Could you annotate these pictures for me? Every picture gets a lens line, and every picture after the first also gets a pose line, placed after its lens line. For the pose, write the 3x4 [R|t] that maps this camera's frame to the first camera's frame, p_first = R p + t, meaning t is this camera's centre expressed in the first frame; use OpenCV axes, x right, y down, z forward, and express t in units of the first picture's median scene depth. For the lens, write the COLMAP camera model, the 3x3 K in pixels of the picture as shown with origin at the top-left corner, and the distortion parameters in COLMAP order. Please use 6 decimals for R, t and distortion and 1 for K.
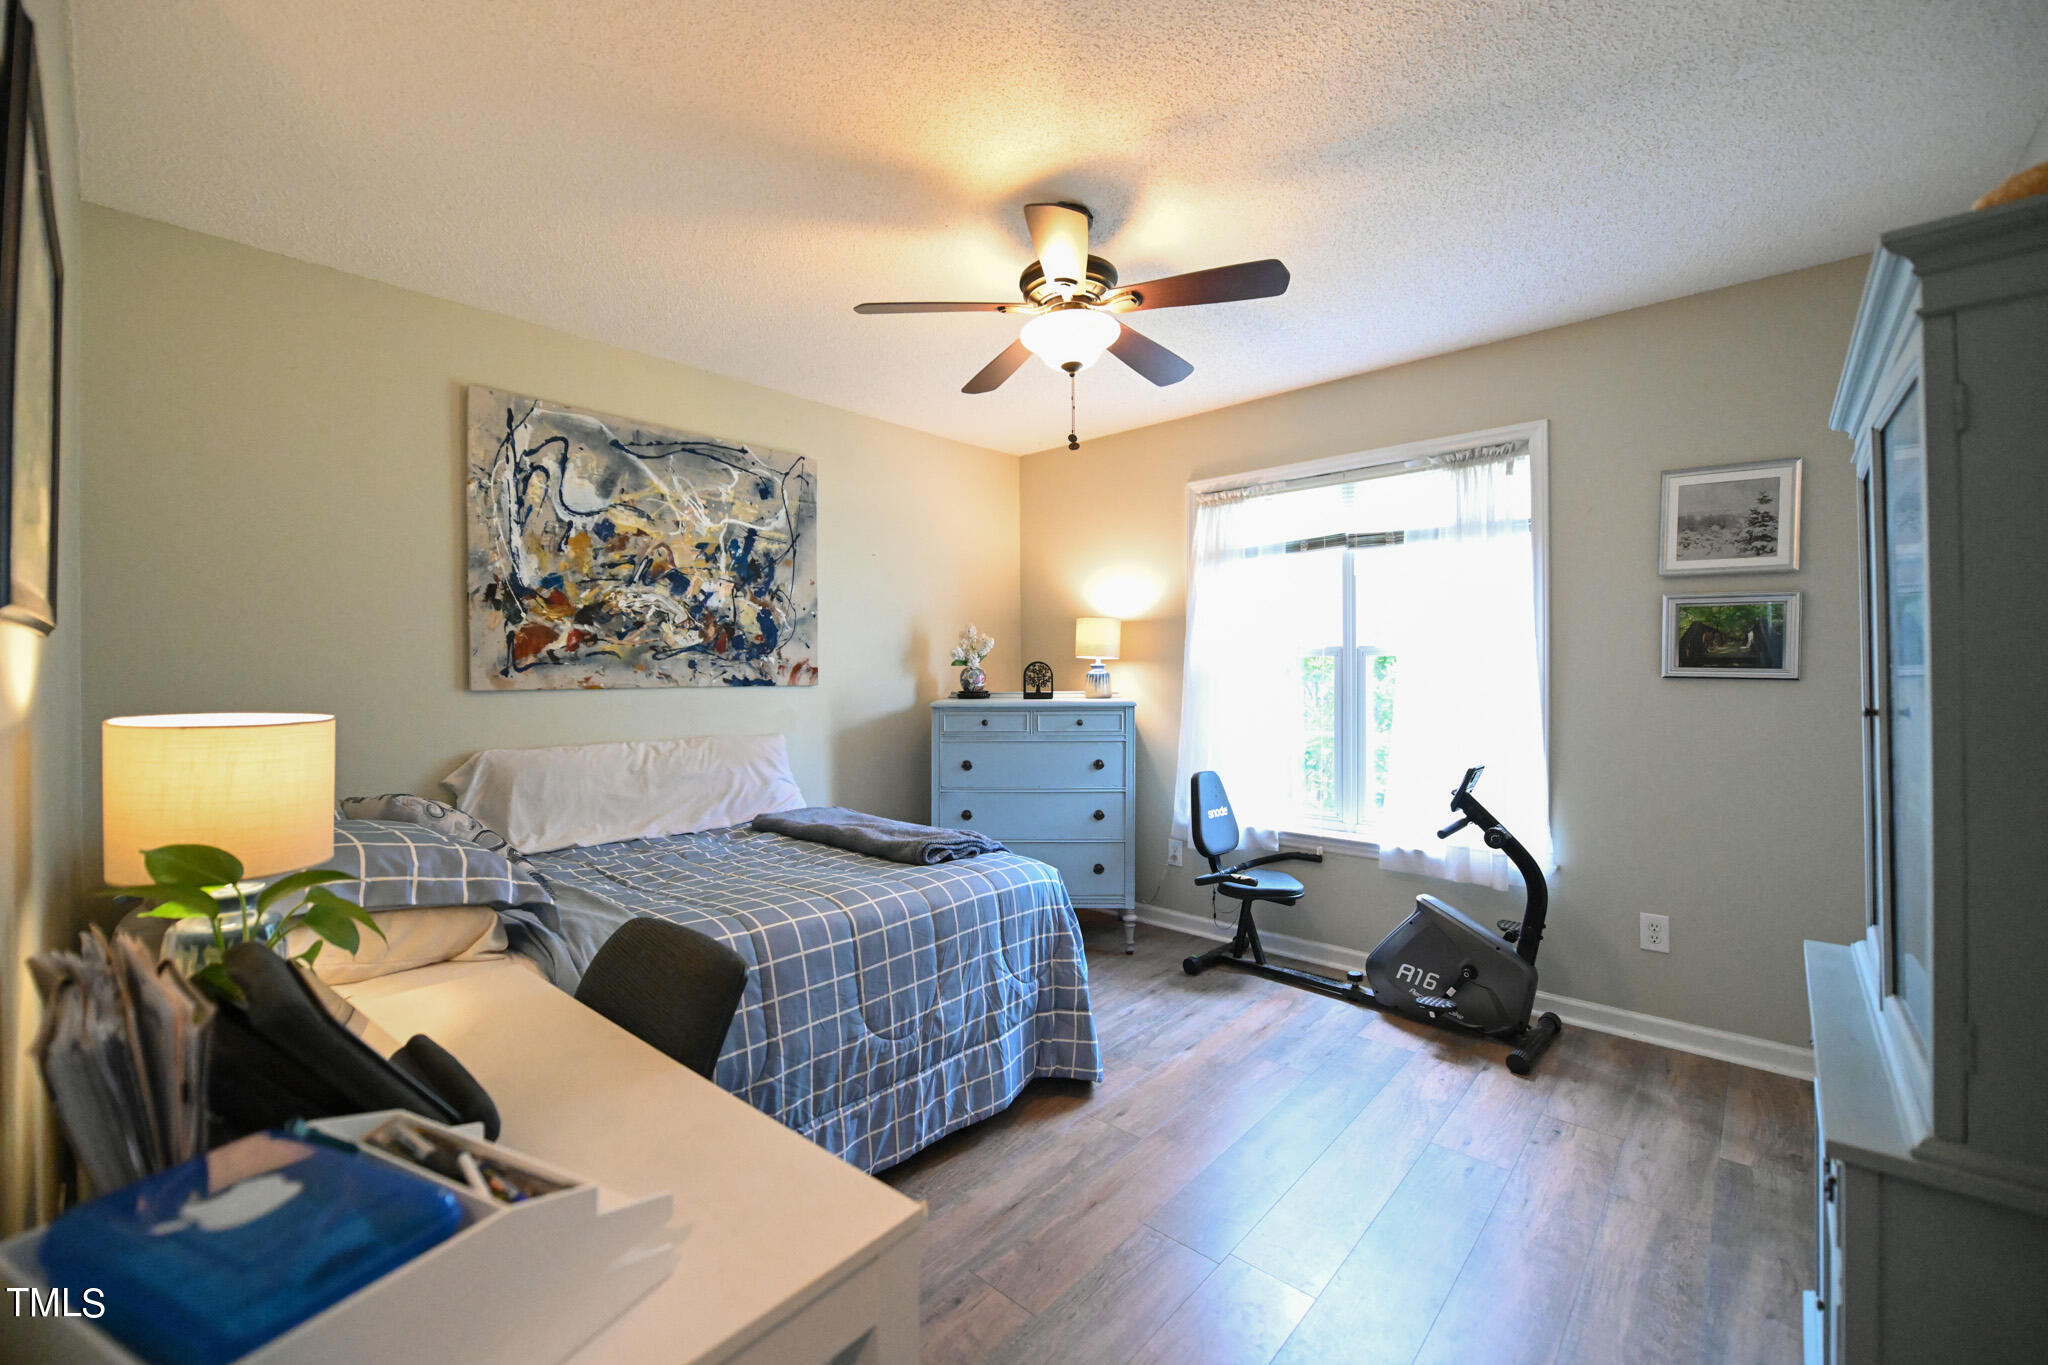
lens RADIAL K [[808.3, 0, 1027.4], [0, 808.3, 668.5], [0, 0, 1]] dist [-0.012121, -0.000135]
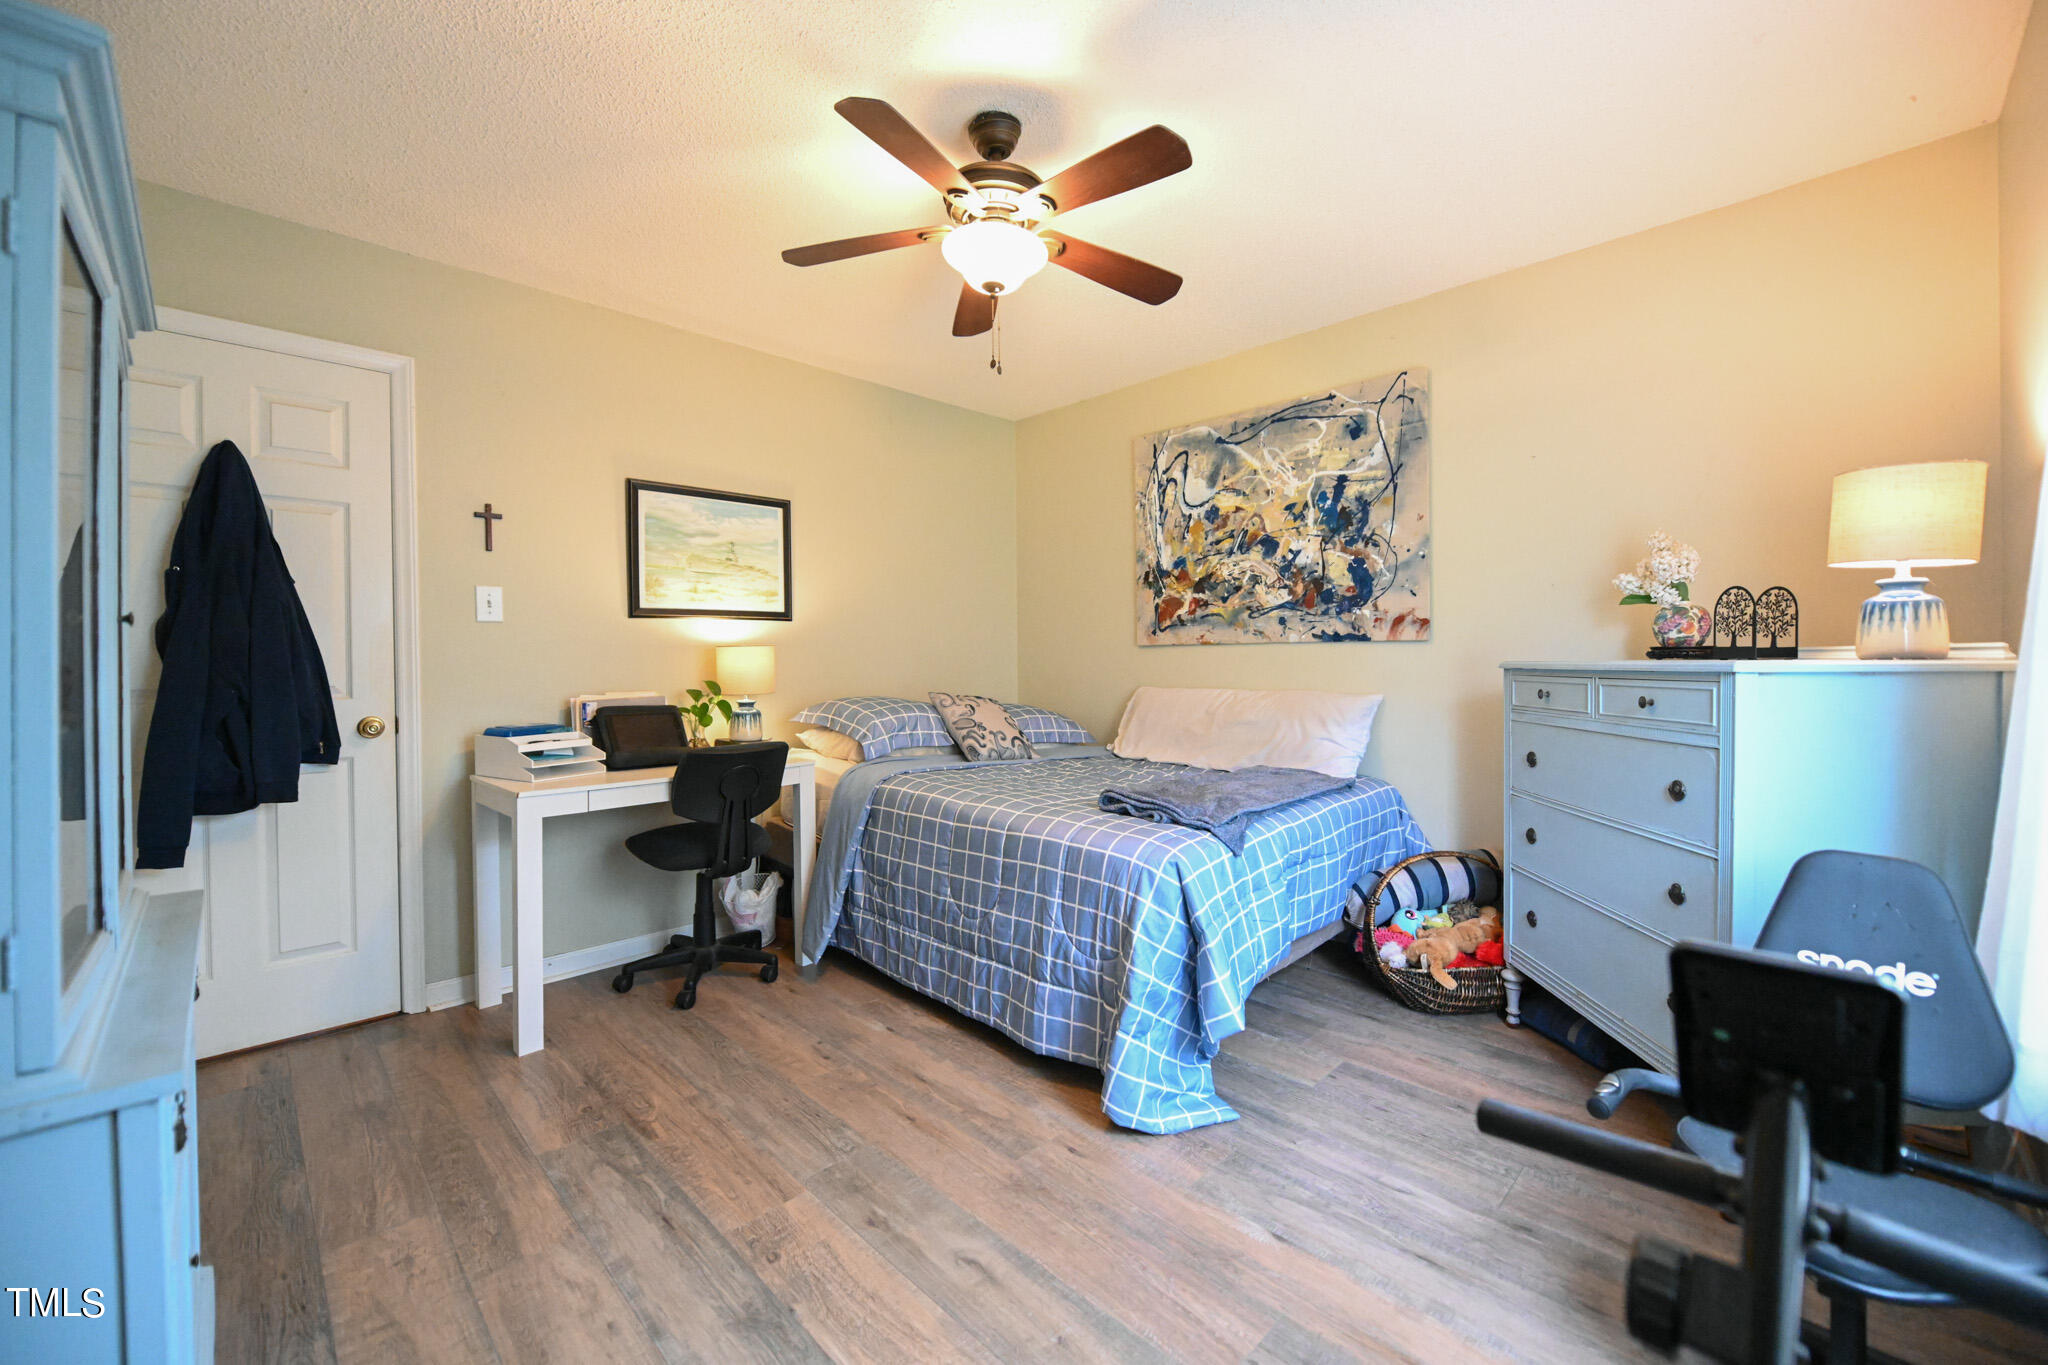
lens RADIAL K [[808.3, 0, 1027.4], [0, 808.3, 668.5], [0, 0, 1]] dist [-0.012121, -0.000135]
pose [[-0.042203, 0.014879, -0.998998, 0.690050], [0.011182, 0.999834, 0.014419, 0.039706], [0.999046, -0.010562, -0.042362, 0.741798]]
